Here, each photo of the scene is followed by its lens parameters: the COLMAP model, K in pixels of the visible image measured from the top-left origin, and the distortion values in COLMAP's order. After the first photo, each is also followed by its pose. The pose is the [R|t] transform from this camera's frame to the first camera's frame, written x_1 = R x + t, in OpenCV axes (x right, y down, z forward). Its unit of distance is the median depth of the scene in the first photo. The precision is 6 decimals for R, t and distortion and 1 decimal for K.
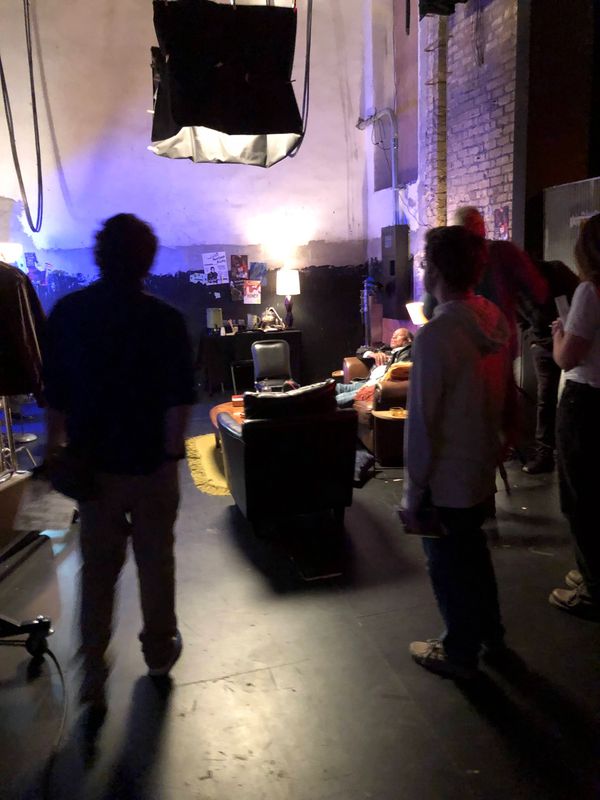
lens RADIAL K [[663.5, 0, 300.0], [0, 663.5, 400.0], [0, 0, 1]] dist [-0.011565, 0.000436]
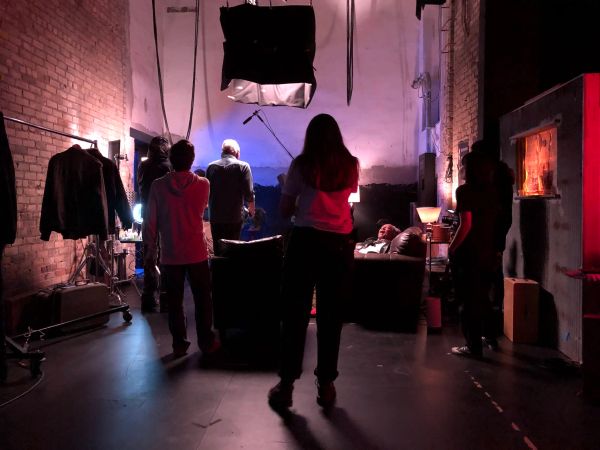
lens RADIAL K [[497.6, 0, 300.0], [0, 497.6, 225.0], [0, 0, 1]] dist [-0.011565, 0.000436]
pose [[0.954371, 0.049457, -0.294499, 0.228558], [-0.093432, 0.986131, -0.137175, 0.049833], [0.283630, 0.158432, 0.945755, -0.013230]]
